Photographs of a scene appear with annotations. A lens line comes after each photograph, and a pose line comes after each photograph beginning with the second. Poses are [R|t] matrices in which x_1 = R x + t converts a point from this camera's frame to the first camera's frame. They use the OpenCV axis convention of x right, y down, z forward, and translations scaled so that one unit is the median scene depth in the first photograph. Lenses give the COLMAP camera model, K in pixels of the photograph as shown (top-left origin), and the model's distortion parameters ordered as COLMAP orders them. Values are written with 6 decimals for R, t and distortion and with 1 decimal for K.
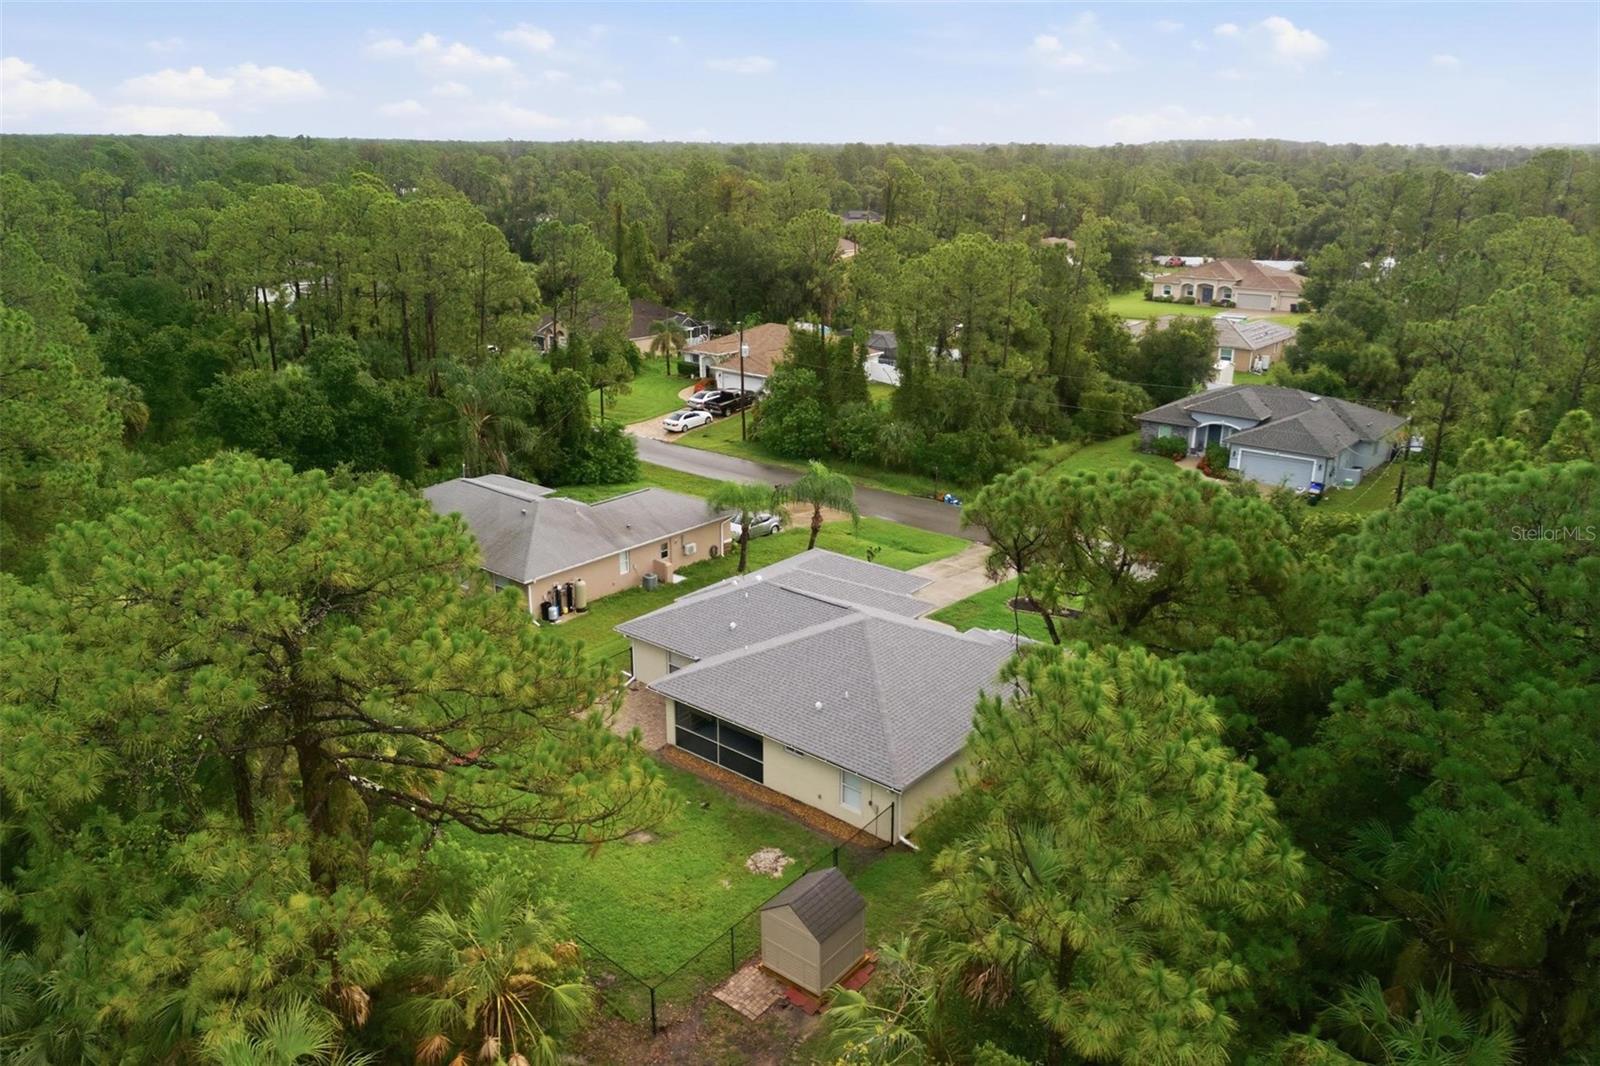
lens RADIAL K [[1169.3, 0, 800.0], [0, 1169.3, 533.0], [0, 0, 1]] dist [0.078587, -0.097197]
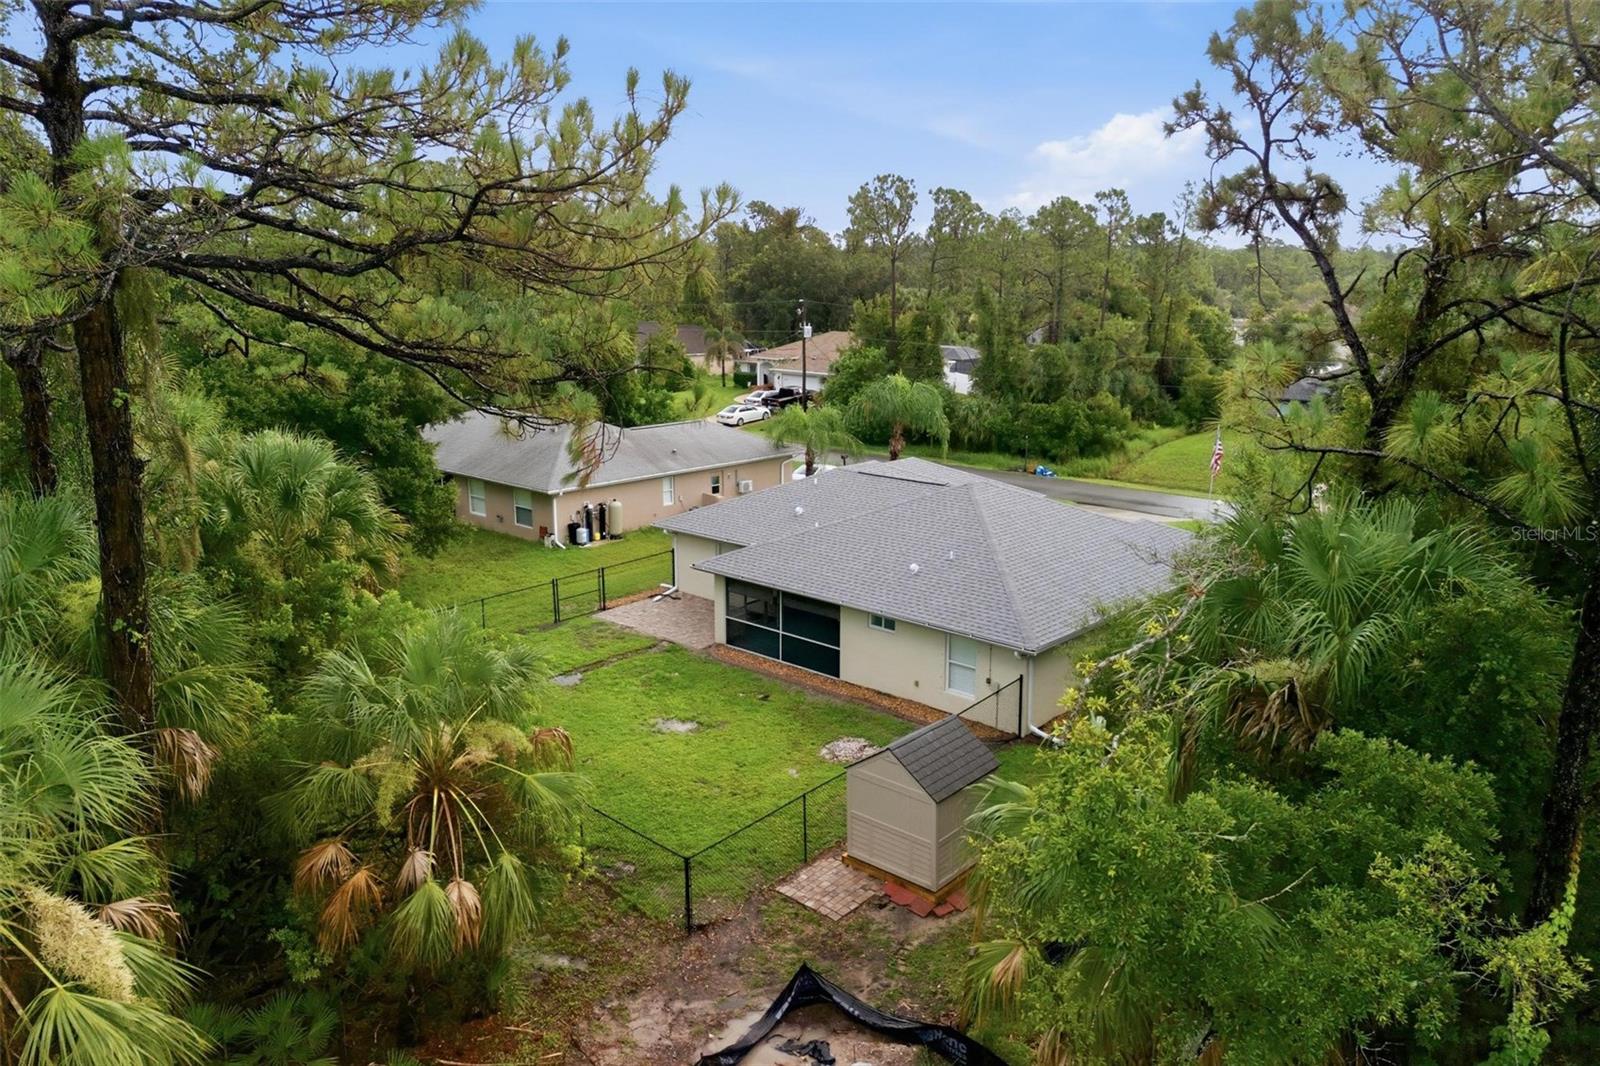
lens RADIAL K [[1169.3, 0, 800.0], [0, 1169.3, 533.0], [0, 0, 1]] dist [0.078587, -0.097197]
pose [[0.998964, 0.006701, -0.045018, -0.023188], [-0.011110, 0.995083, -0.098419, 0.190600], [0.044137, 0.098817, 0.994126, 0.230645]]
